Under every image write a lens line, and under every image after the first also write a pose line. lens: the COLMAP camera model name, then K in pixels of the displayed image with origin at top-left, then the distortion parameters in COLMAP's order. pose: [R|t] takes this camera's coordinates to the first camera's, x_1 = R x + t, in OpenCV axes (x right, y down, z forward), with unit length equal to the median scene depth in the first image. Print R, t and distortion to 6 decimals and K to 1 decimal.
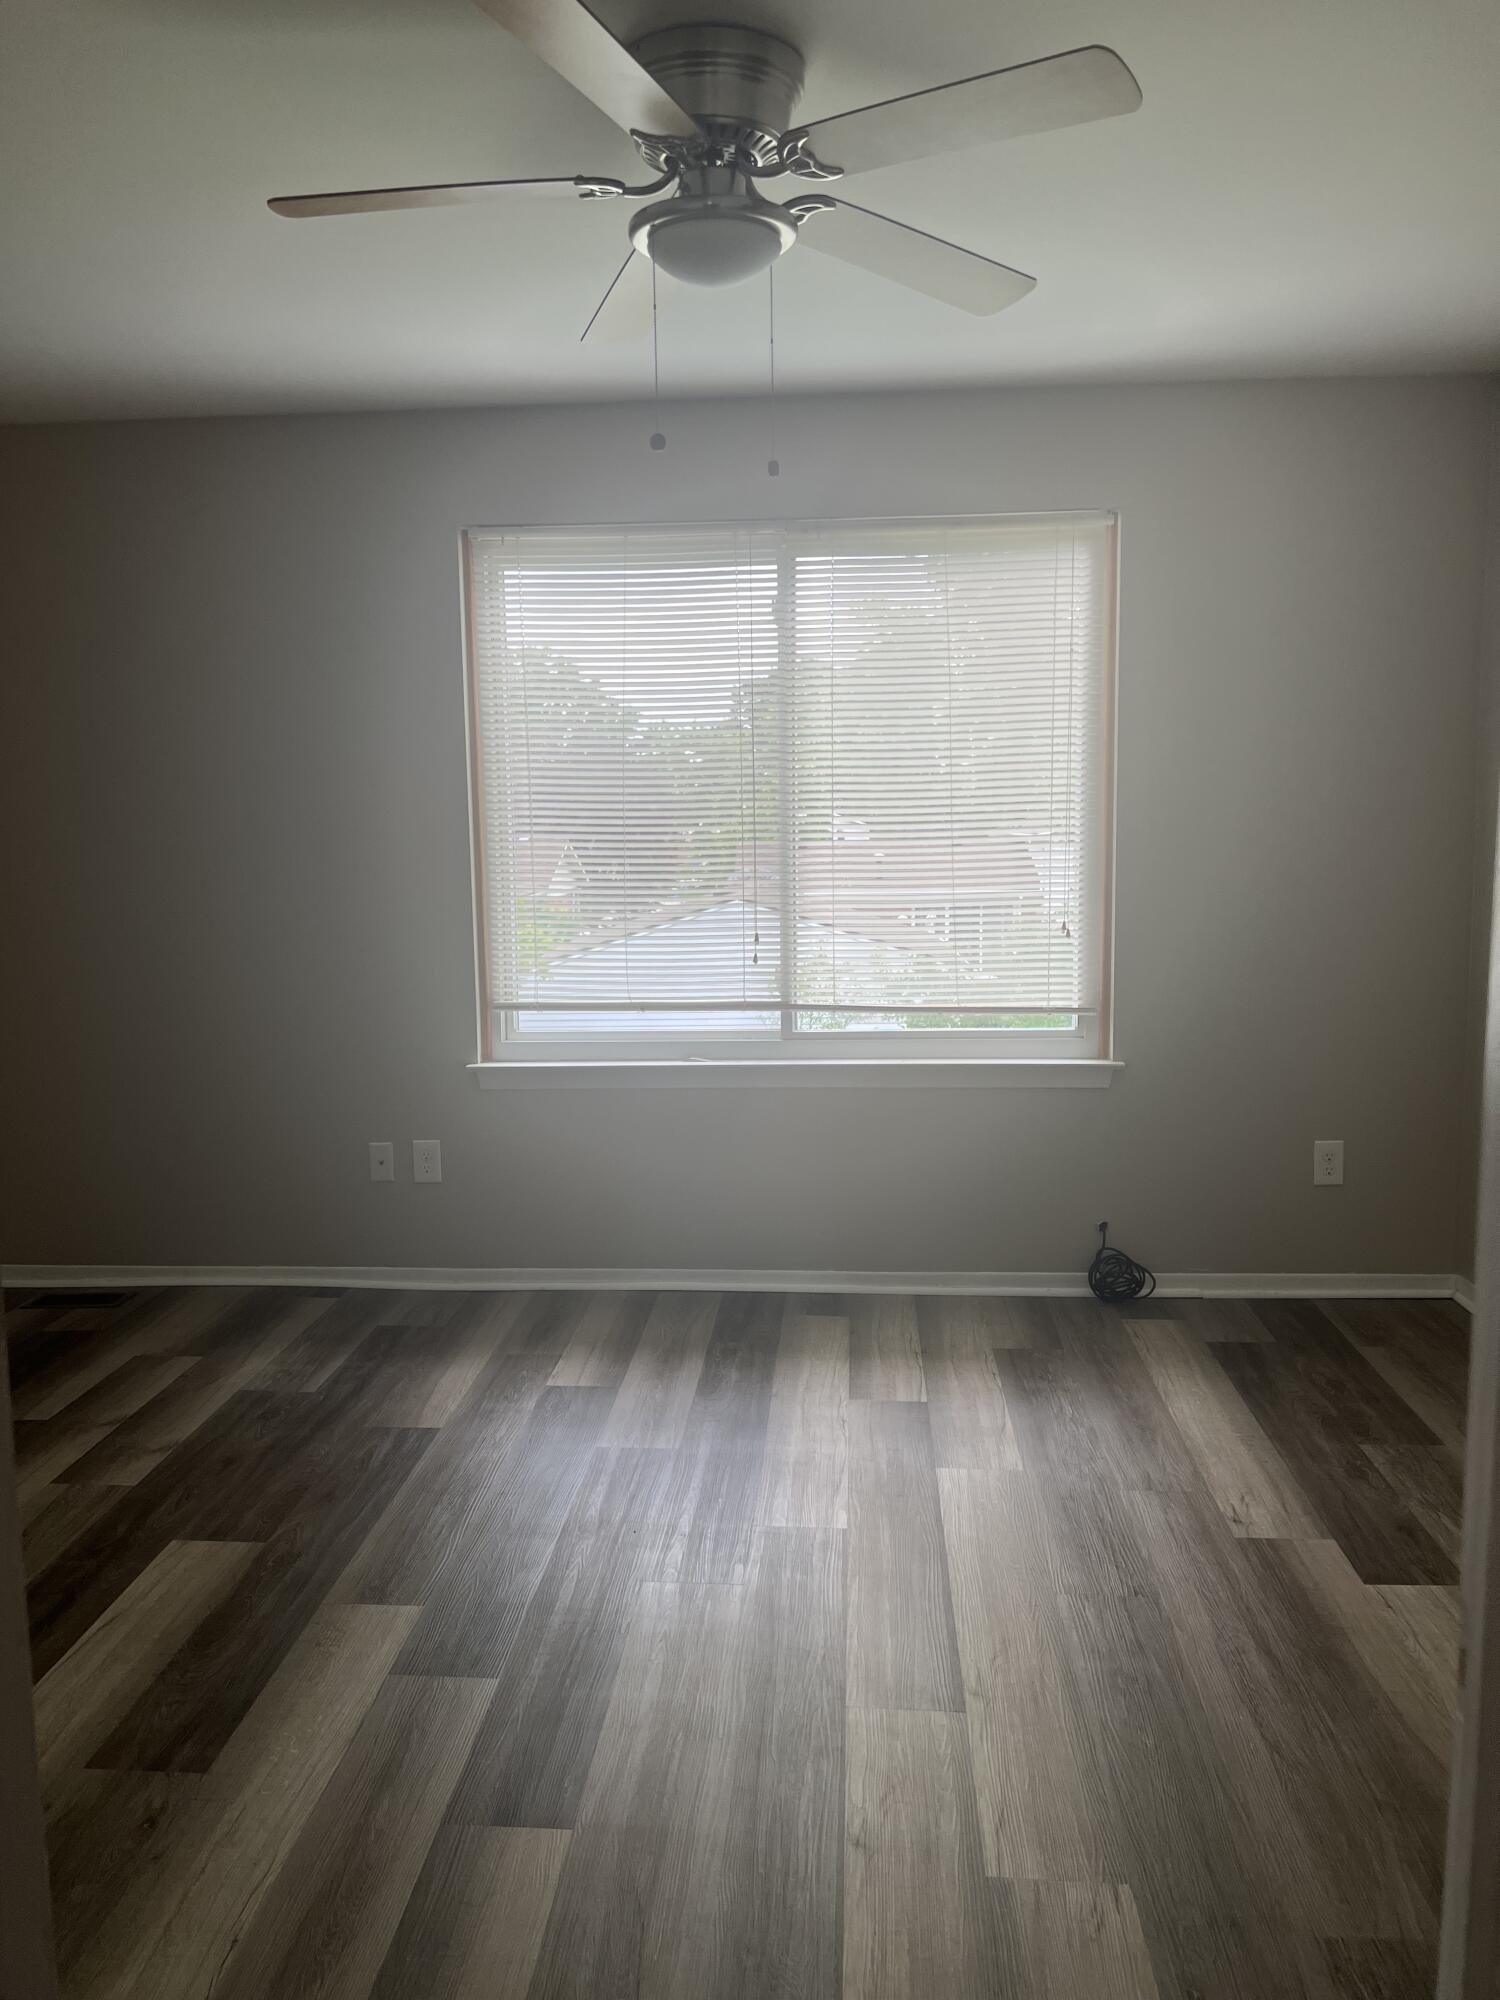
lens RADIAL K [[1506.6, 0, 752.5], [0, 1506.6, 999.6], [0, 0, 1]] dist [0.042434, -0.063782]
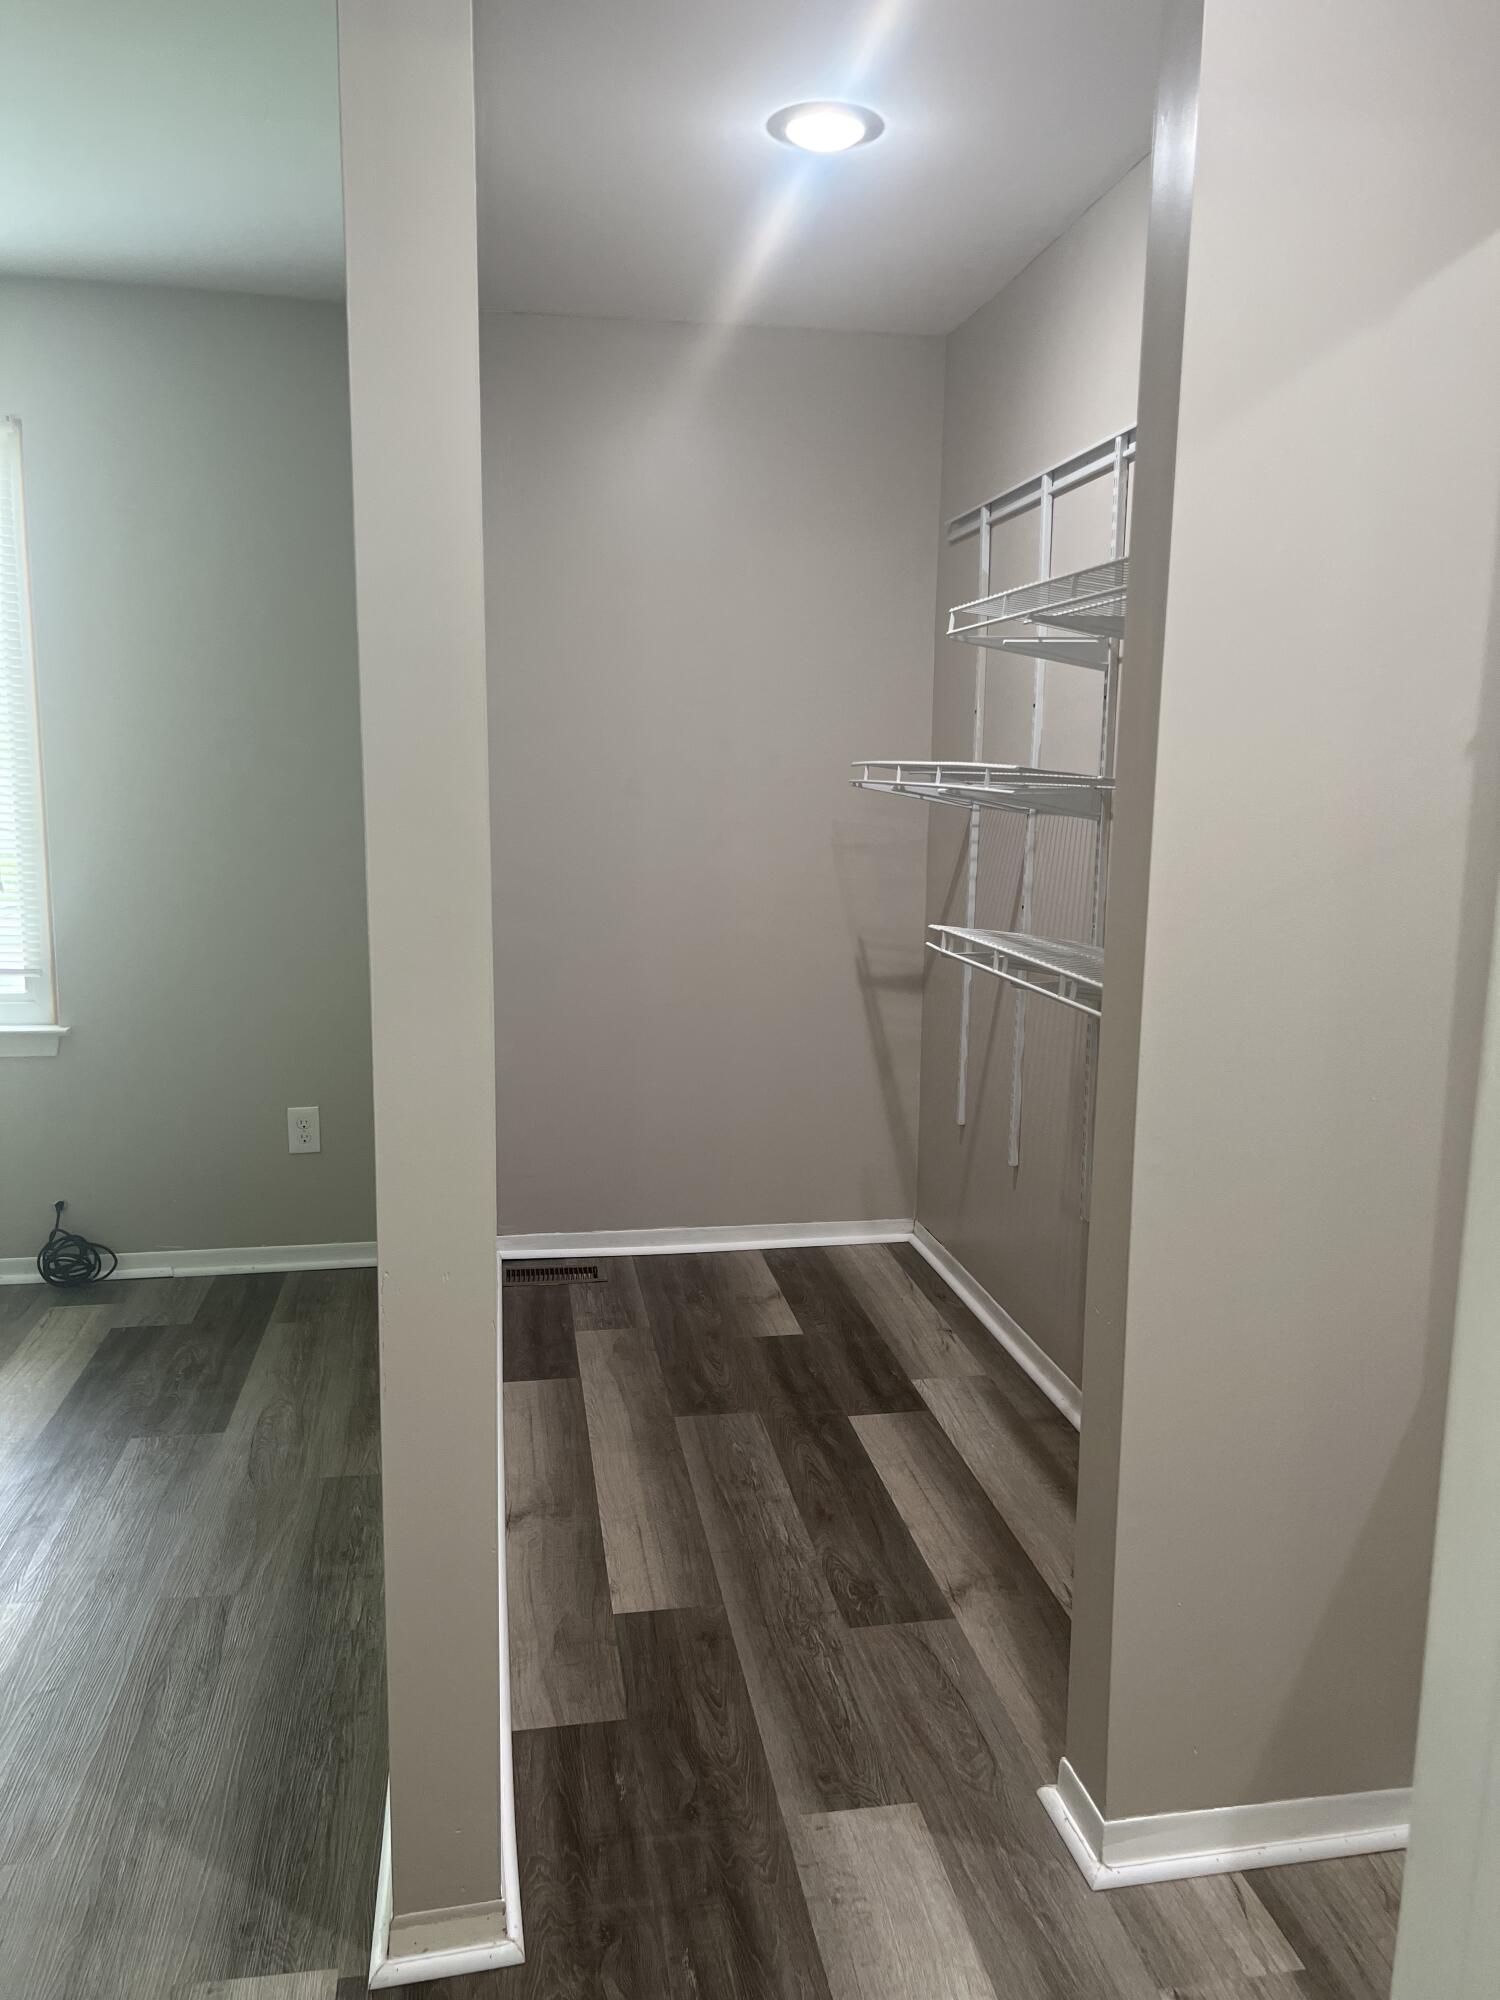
lens RADIAL K [[1506.6, 0, 749.3], [0, 1506.6, 999.4], [0, 0, 1]] dist [0.042434, -0.063782]
pose [[0.969207, -0.008310, 0.246107, 0.415226], [-0.000253, 0.999396, 0.034740, -0.007942], [-0.246247, -0.033733, 0.968620, 0.005857]]
